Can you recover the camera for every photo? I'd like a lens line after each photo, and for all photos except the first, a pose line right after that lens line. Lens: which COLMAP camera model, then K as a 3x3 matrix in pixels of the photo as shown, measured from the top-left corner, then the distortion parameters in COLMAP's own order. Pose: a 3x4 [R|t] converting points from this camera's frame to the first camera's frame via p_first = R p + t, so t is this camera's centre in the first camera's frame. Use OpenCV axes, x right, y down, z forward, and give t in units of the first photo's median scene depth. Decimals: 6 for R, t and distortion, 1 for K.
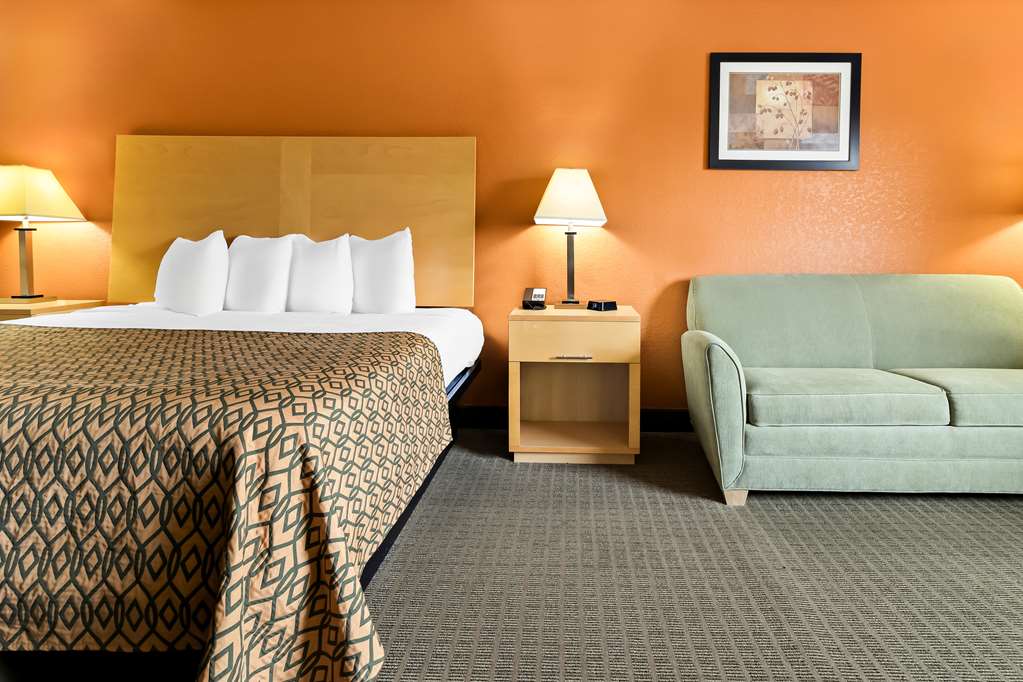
lens RADIAL K [[534.8, 0, 522.2], [0, 534.8, 276.6], [0, 0, 1]] dist [-0.019719, -0.001882]
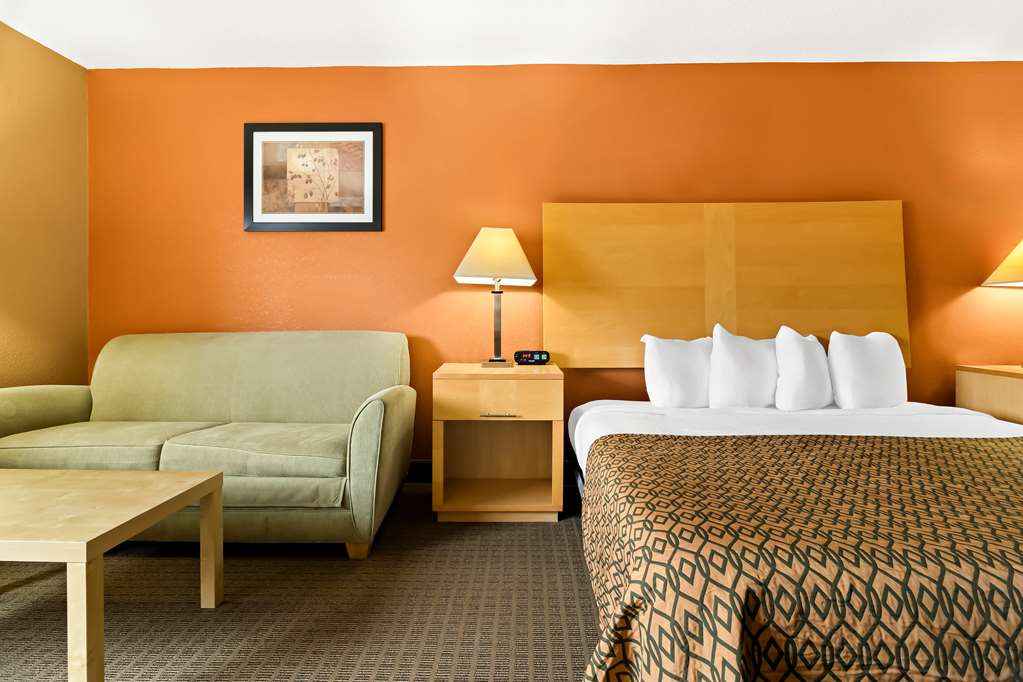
lens RADIAL K [[534.8, 0, 514.9], [0, 534.8, 317.0], [0, 0, 1]] dist [-0.019719, -0.001882]
pose [[0.999600, -0.004425, 0.027916, 0.867597], [0.005384, 0.999395, -0.034361, 0.009429], [-0.027747, 0.034497, 0.999020, -0.071623]]
